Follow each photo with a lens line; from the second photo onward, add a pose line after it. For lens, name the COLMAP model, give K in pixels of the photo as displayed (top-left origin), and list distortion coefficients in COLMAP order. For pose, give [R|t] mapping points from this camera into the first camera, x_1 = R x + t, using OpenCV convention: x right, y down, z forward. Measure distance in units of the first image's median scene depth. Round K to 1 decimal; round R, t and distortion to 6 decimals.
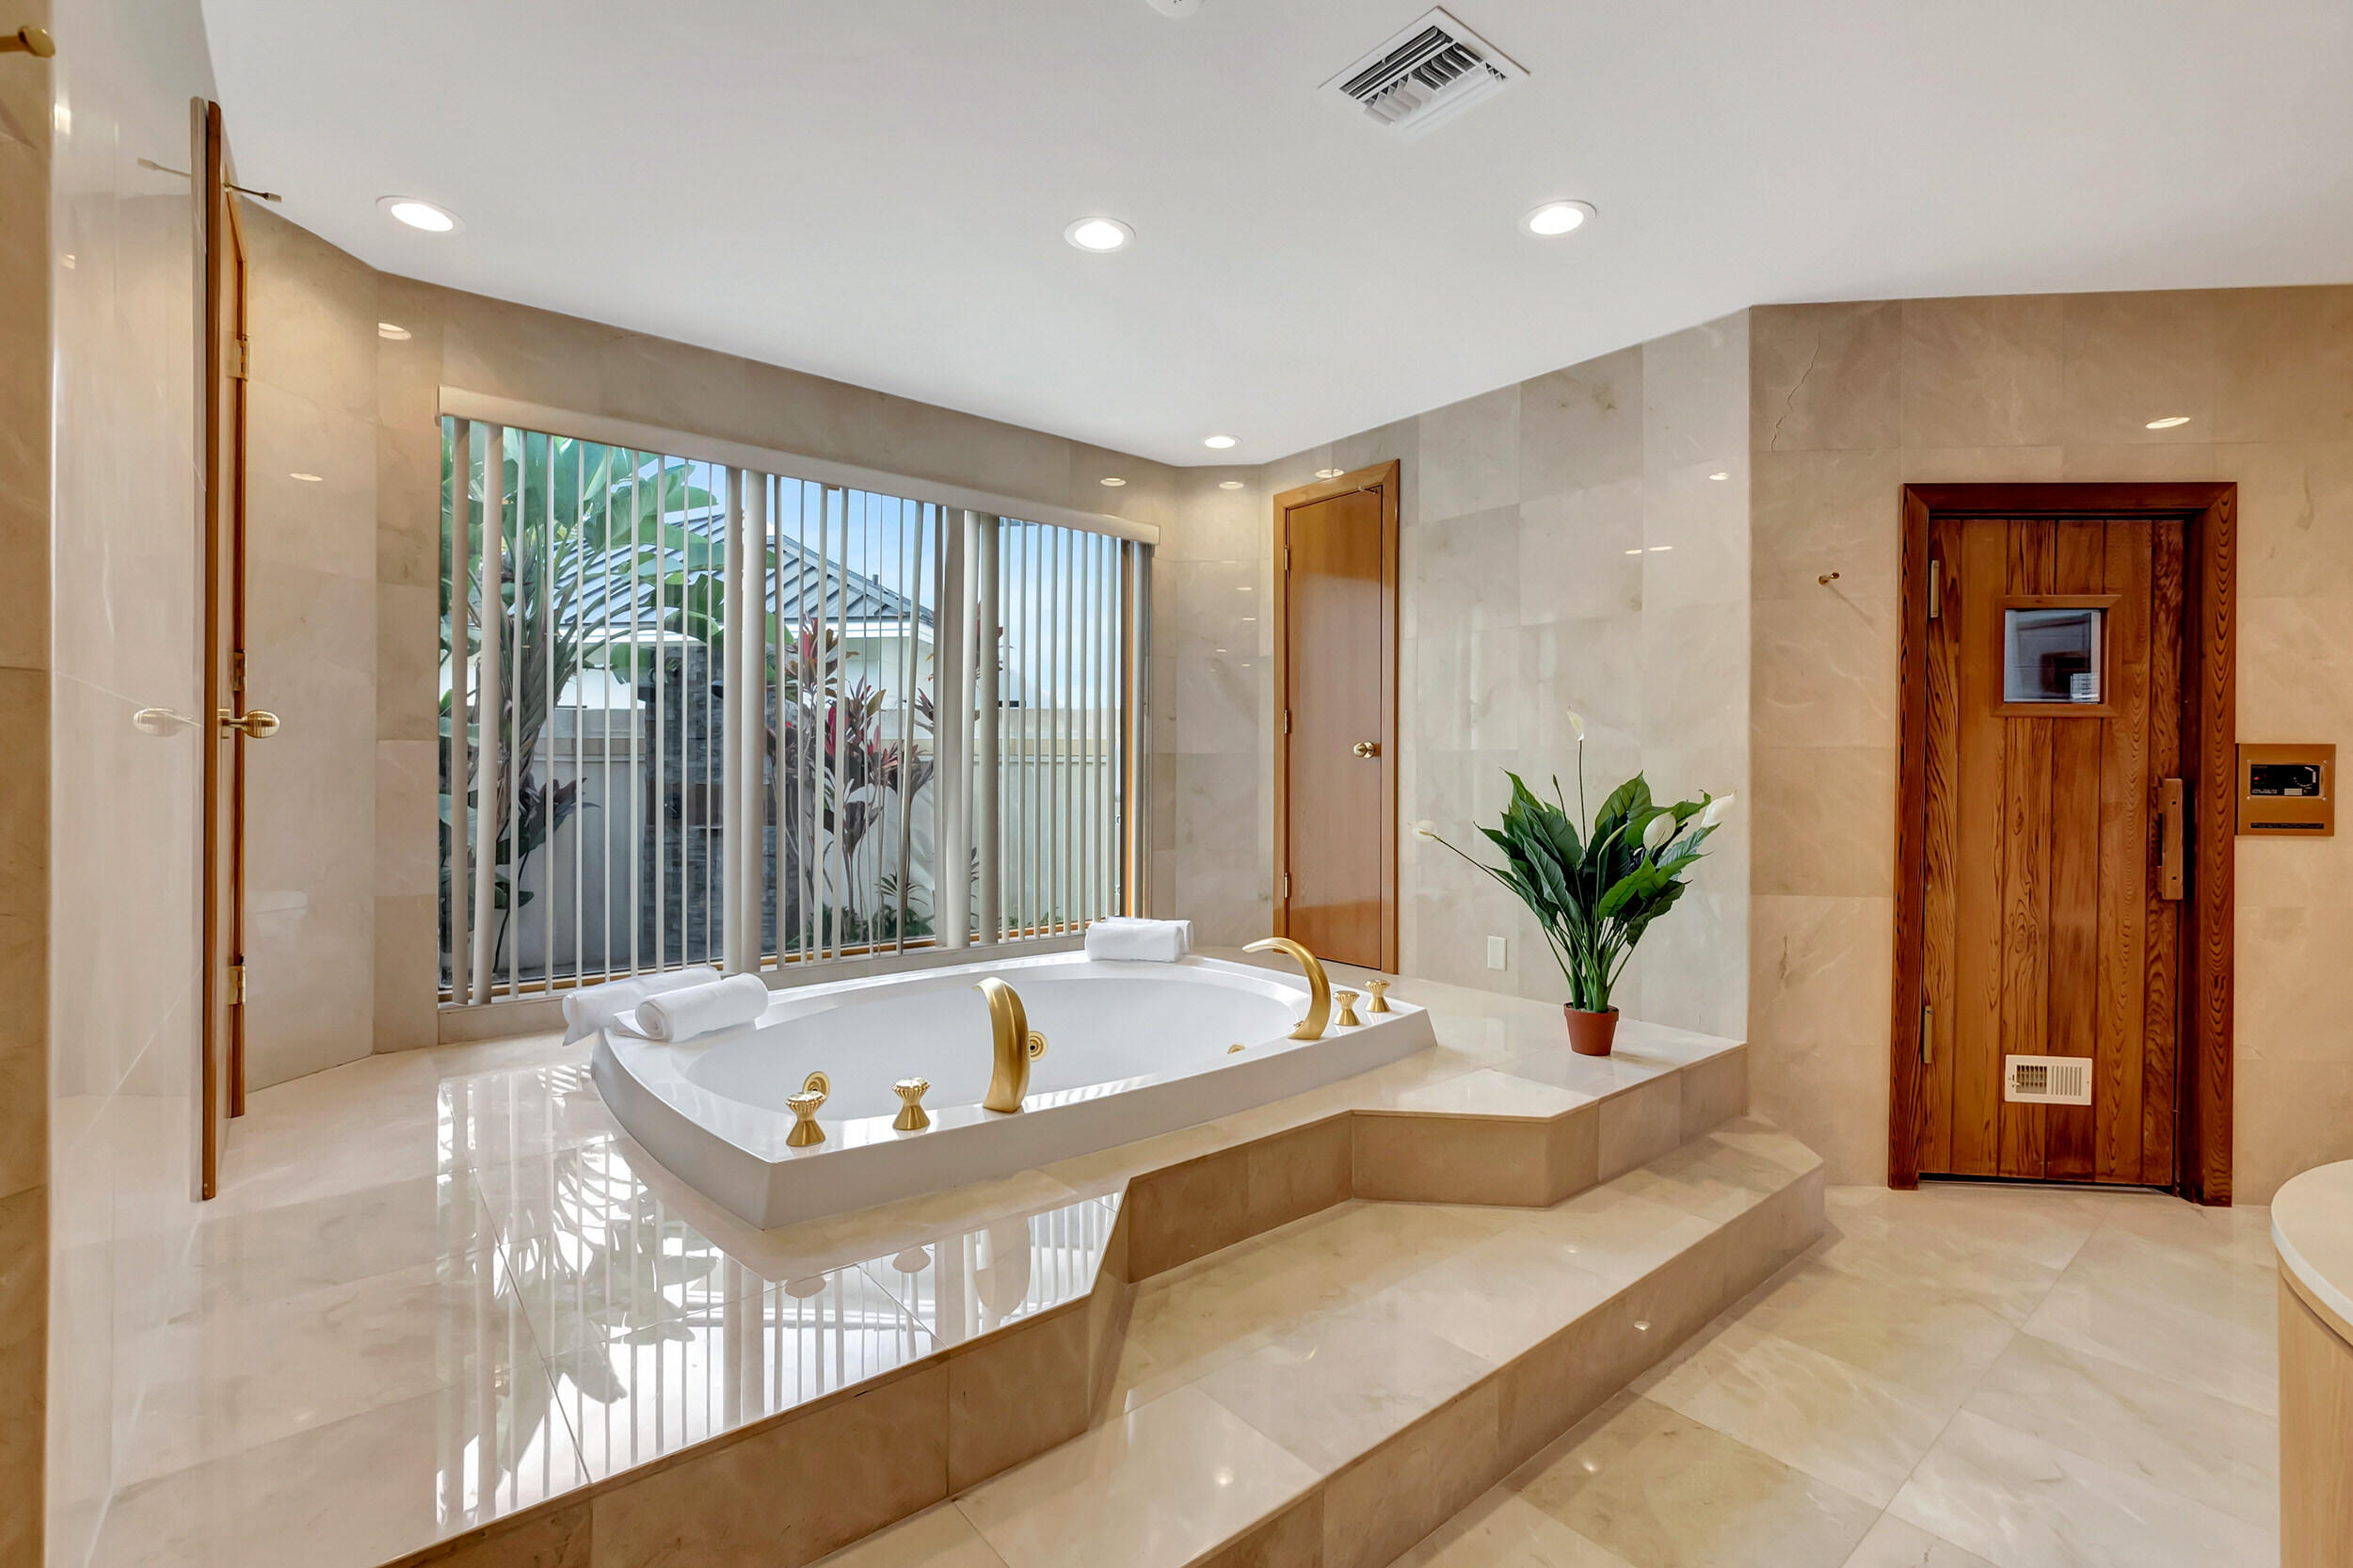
lens RADIAL K [[1036.6, 0, 1174.9], [0, 1036.6, 774.5], [0, 0, 1]] dist [-0.000055, 0.000438]
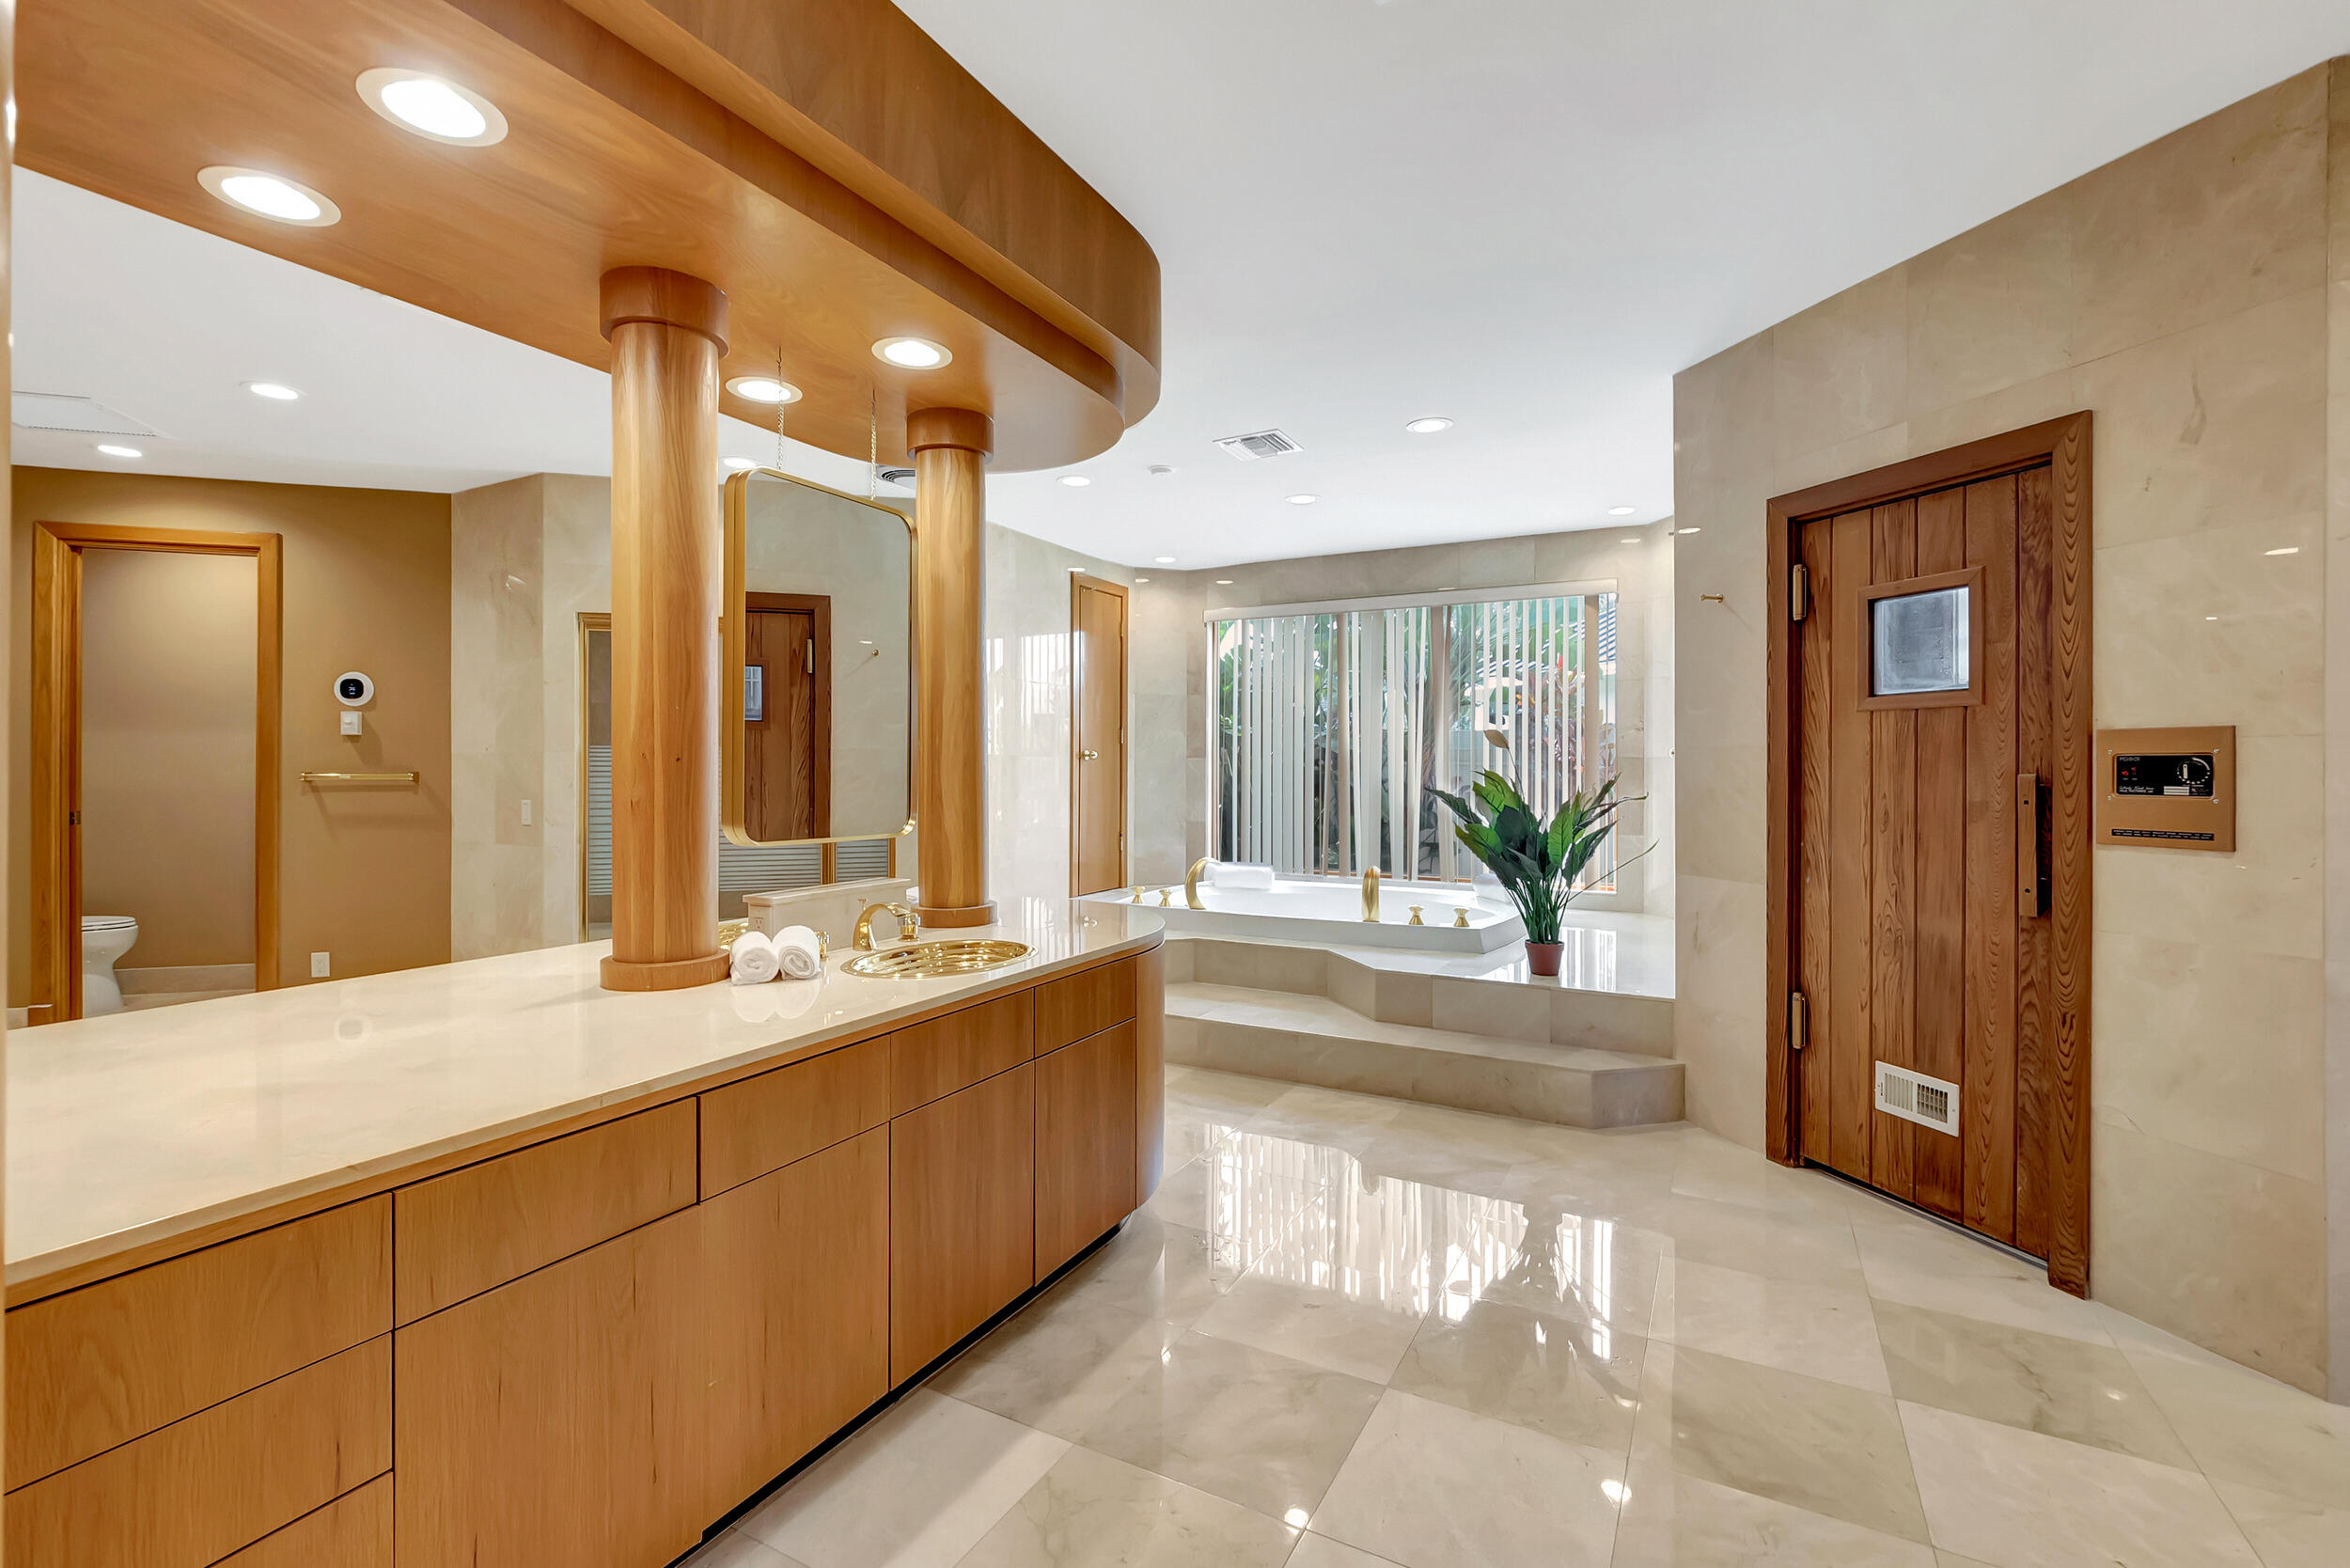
lens RADIAL K [[1035.3, 0, 1166.1], [0, 1035.3, 774.3], [0, 0, 1]] dist [-0.000055, 0.000438]
pose [[0.370797, 0.000448, -0.928714, 1.459892], [-0.004374, 0.999990, -0.001264, 0.008072], [0.928704, 0.004531, 0.370795, 0.026703]]
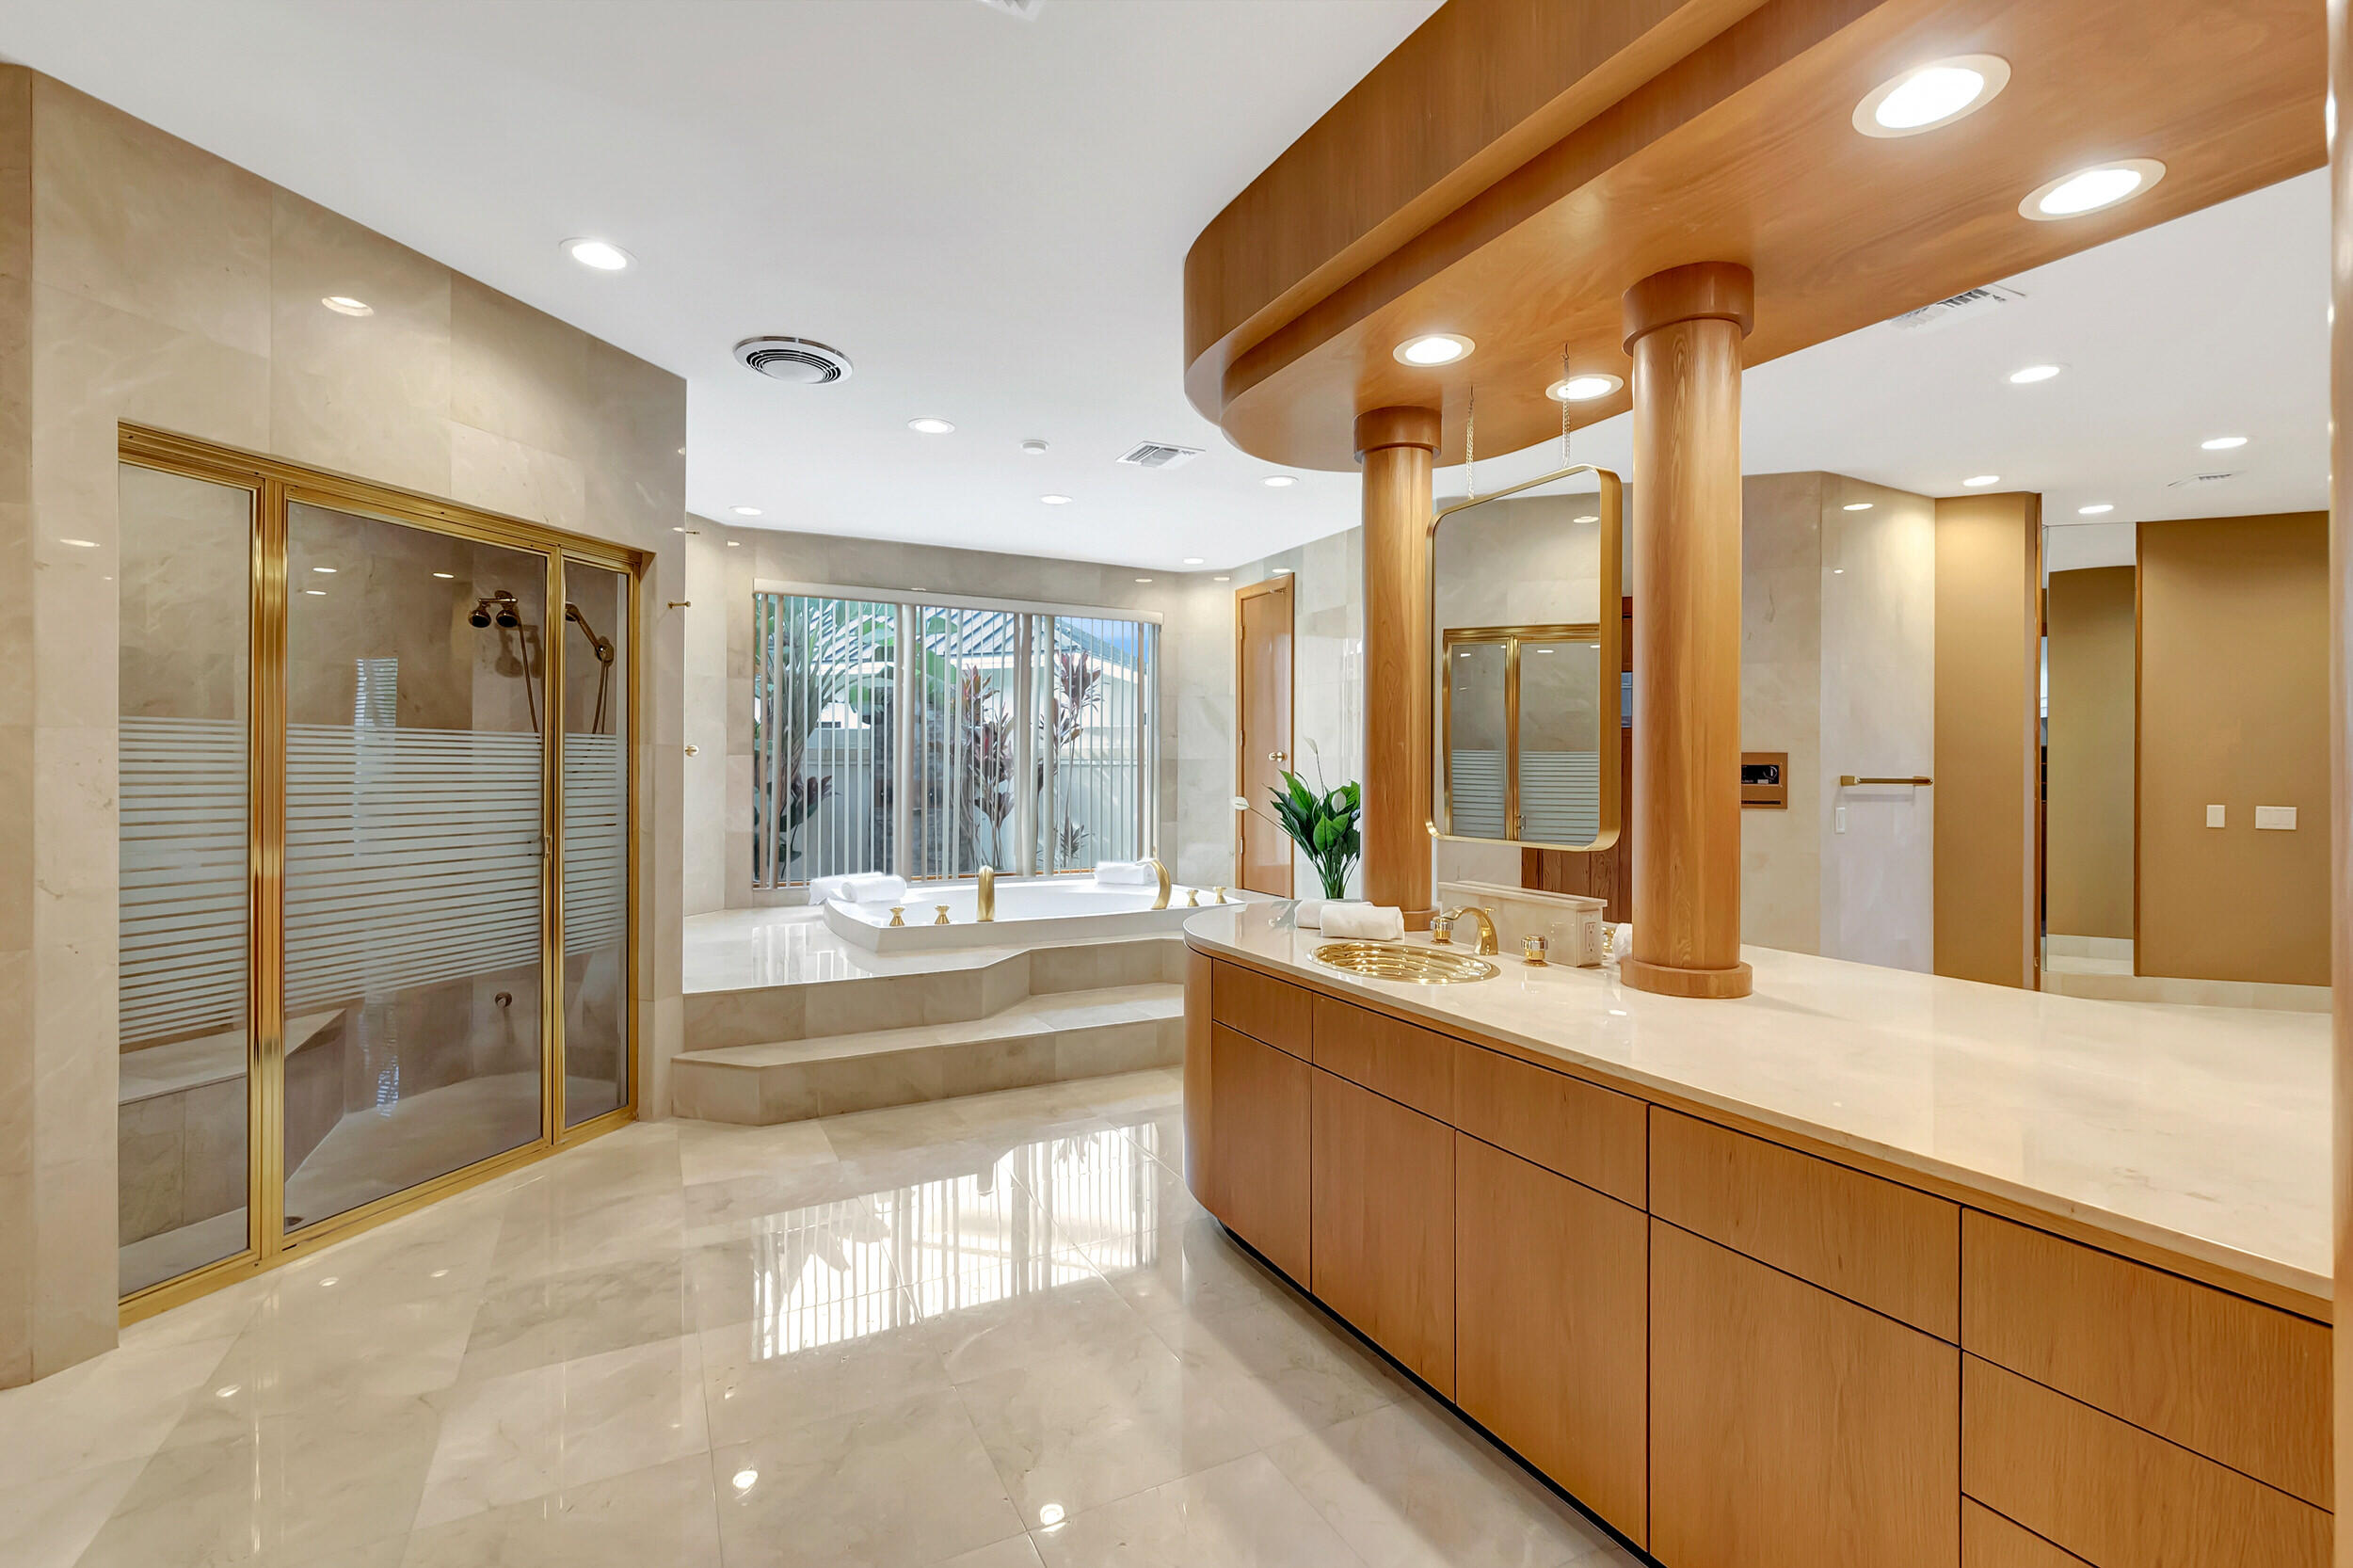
lens RADIAL K [[1036.6, 0, 1174.3], [0, 1036.6, 774.3], [0, 0, 1]] dist [-0.000055, 0.000438]
pose [[0.977729, -0.000223, -0.209872, 0.494639], [0.000202, 1.000000, -0.000125, 0.004404], [0.209872, 0.000079, 0.977729, -0.774904]]
